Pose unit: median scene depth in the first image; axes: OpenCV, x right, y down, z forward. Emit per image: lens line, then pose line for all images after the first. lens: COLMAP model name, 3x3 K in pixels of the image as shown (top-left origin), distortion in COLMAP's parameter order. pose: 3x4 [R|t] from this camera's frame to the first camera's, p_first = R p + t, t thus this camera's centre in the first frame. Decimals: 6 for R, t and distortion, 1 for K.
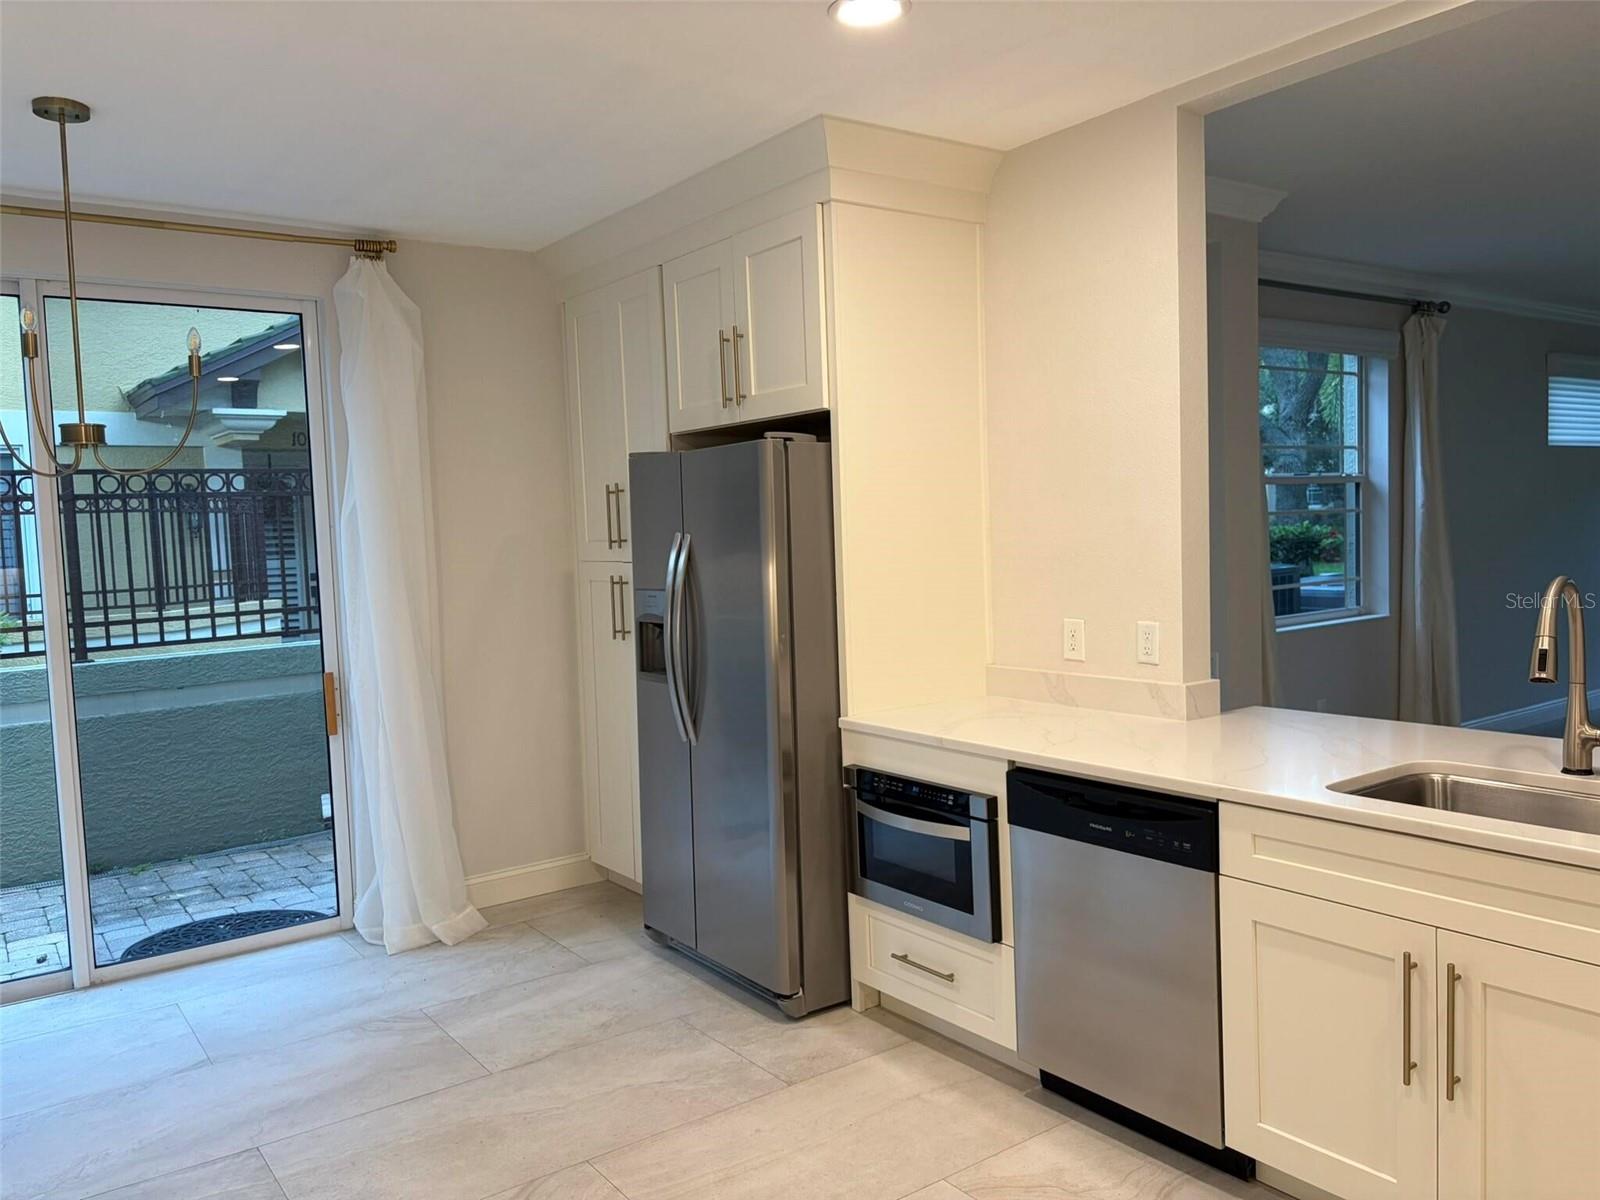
lens RADIAL K [[1207.2, 0, 800.3], [0, 1207.2, 604.2], [0, 0, 1]] dist [0.067236, -0.076106]
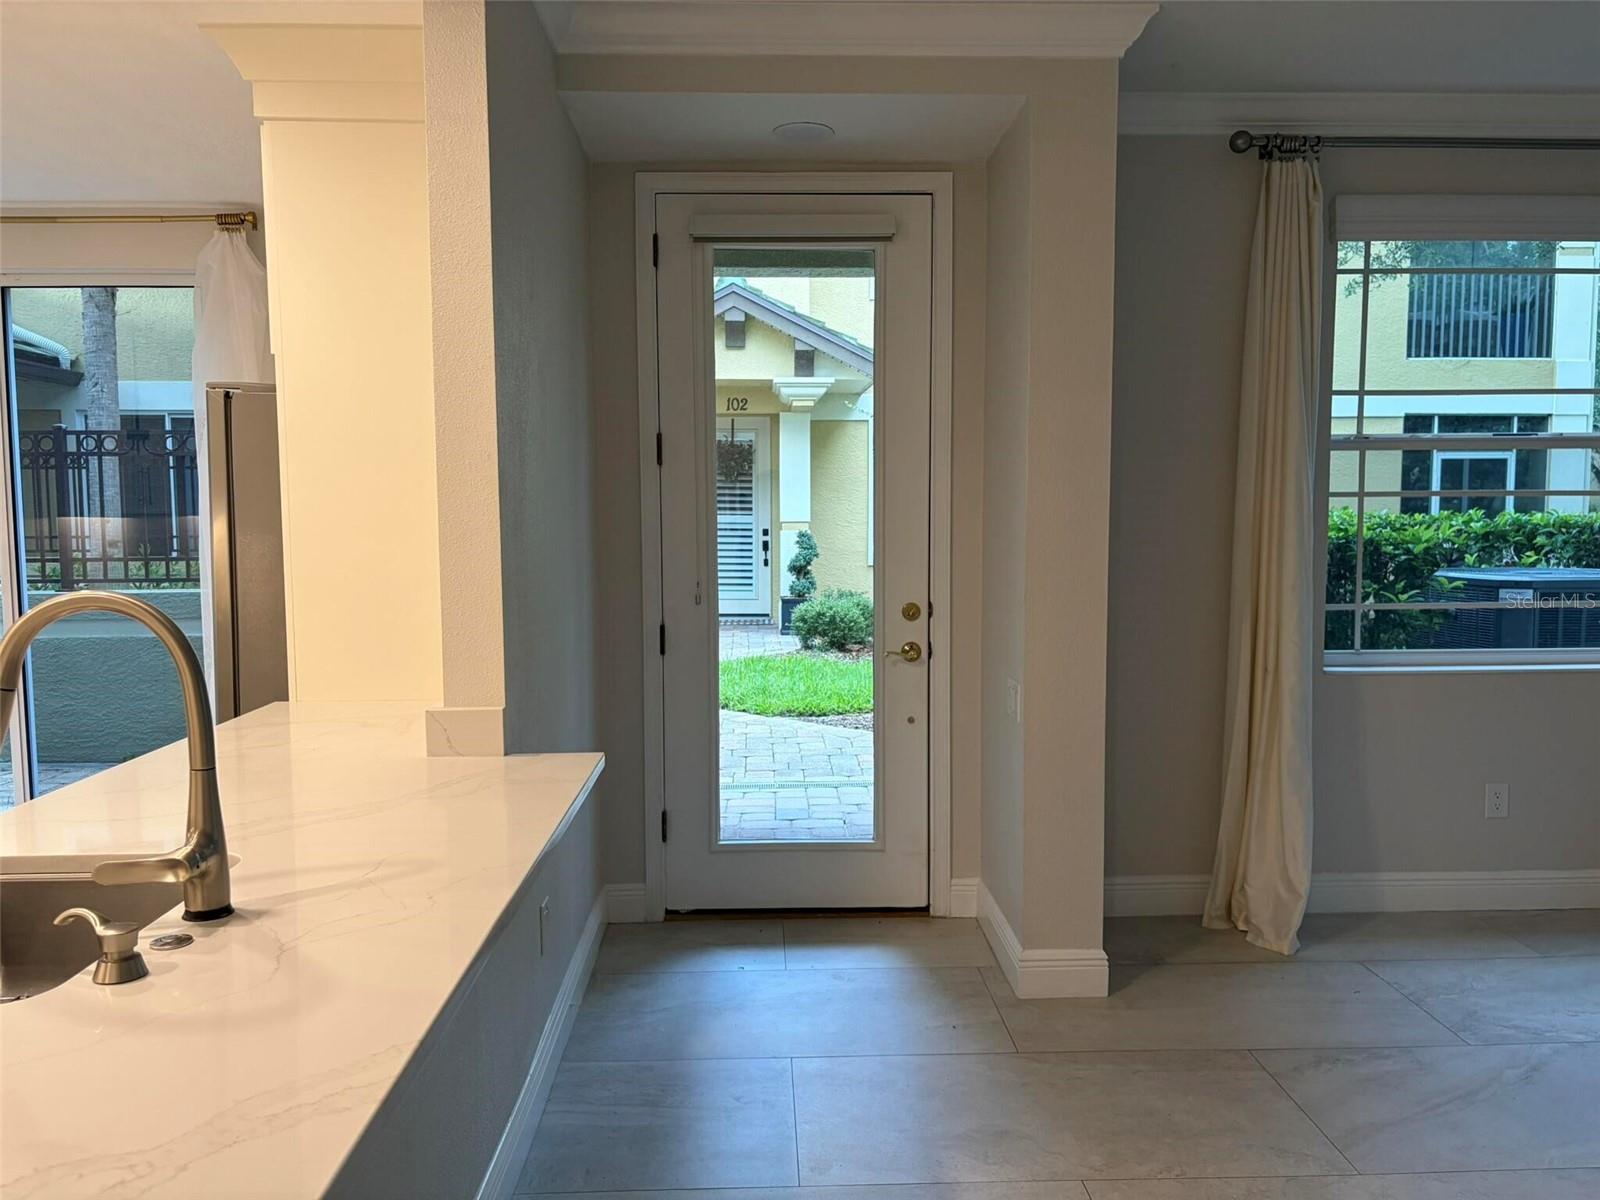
lens RADIAL K [[1207.2, 0, 800.3], [0, 1207.2, 604.2], [0, 0, 1]] dist [0.067236, -0.076106]
pose [[0.836076, 0.075989, -0.543326, 0.670344], [-0.058913, 0.997070, 0.048793, -0.041036], [0.545442, -0.008785, 0.838103, 0.376761]]
